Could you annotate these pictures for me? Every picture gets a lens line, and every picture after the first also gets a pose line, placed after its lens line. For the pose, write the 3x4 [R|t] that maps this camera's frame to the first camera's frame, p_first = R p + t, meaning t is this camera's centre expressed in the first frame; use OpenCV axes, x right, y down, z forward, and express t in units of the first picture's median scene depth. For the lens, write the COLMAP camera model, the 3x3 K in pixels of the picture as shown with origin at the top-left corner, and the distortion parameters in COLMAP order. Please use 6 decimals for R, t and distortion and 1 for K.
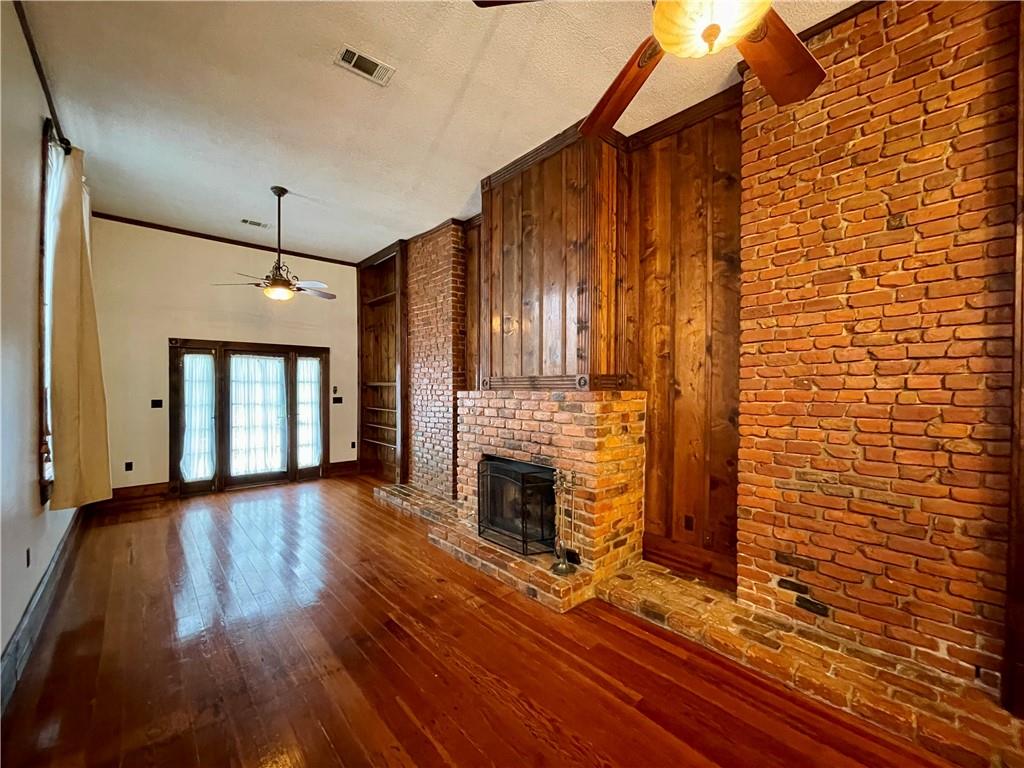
lens RADIAL K [[413.2, 0, 512.4], [0, 413.2, 389.8], [0, 0, 1]] dist [-0.002213, -0.000674]
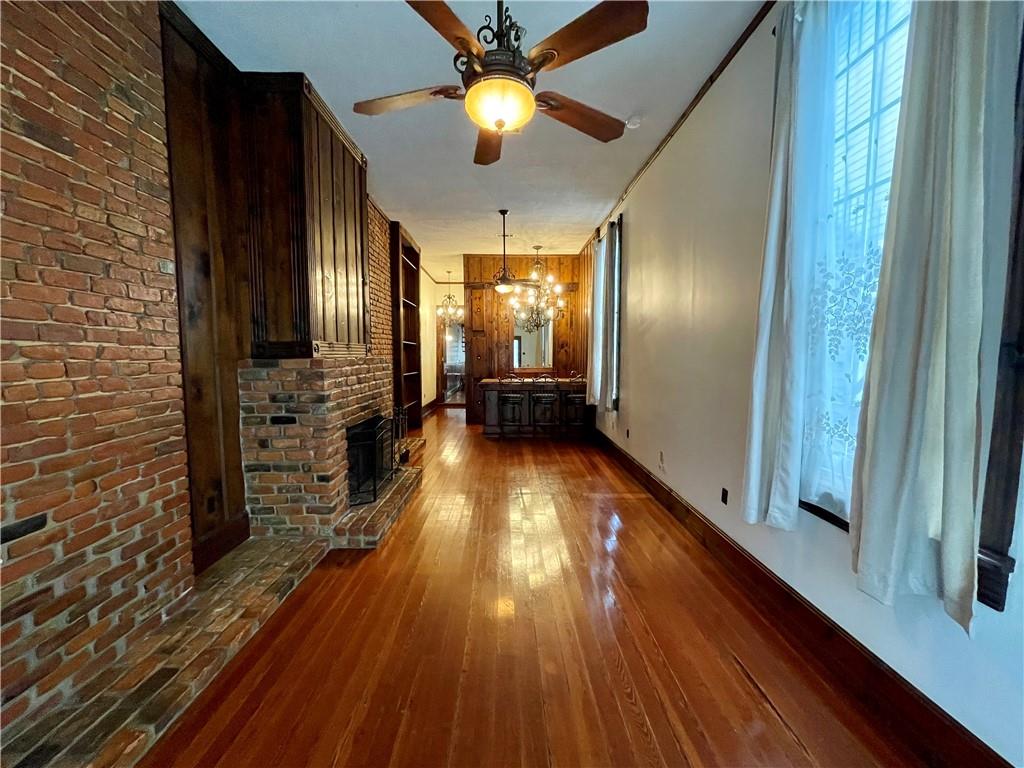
lens RADIAL K [[413.2, 0, 512.4], [0, 413.2, 389.8], [0, 0, 1]] dist [-0.002213, -0.000674]
pose [[-0.754394, -0.058211, 0.653836, -0.938215], [0.005651, 0.995447, 0.095145, -0.011481], [-0.656398, 0.075472, -0.750630, 1.455172]]
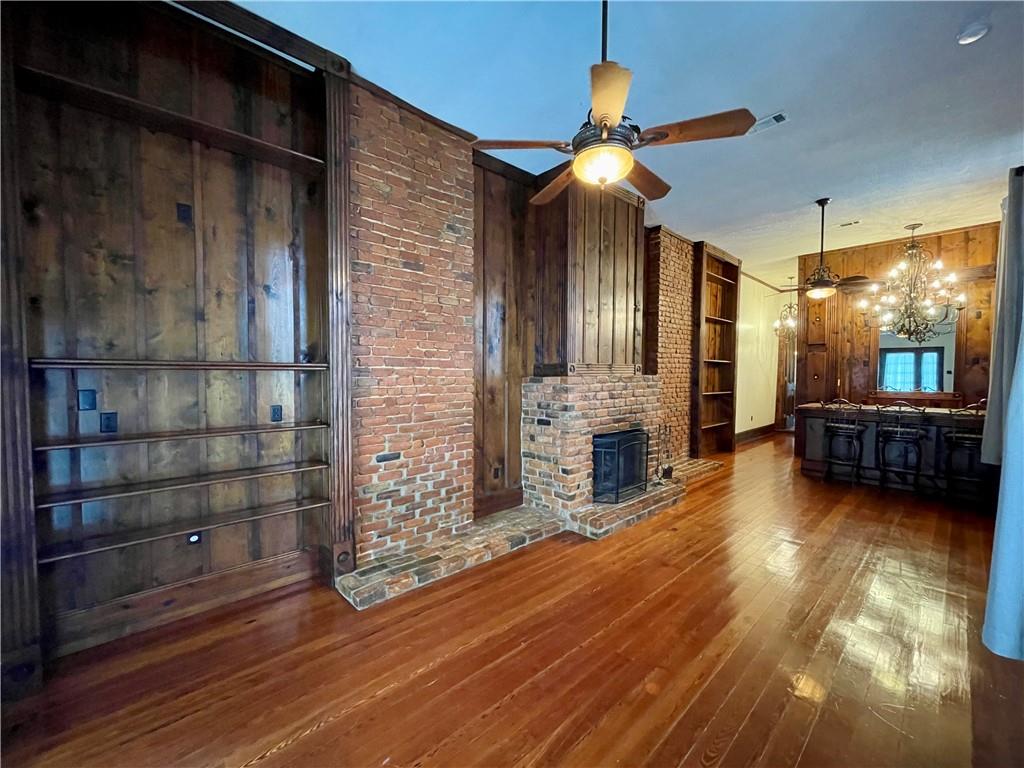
lens RADIAL K [[413.2, 0, 512.4], [0, 413.2, 389.8], [0, 0, 1]] dist [-0.002213, -0.000674]
pose [[-0.005249, -0.044219, 0.999008, -1.151102], [0.009937, 0.998970, 0.044270, -0.011542], [-0.999937, 0.010159, -0.004804, 1.236346]]
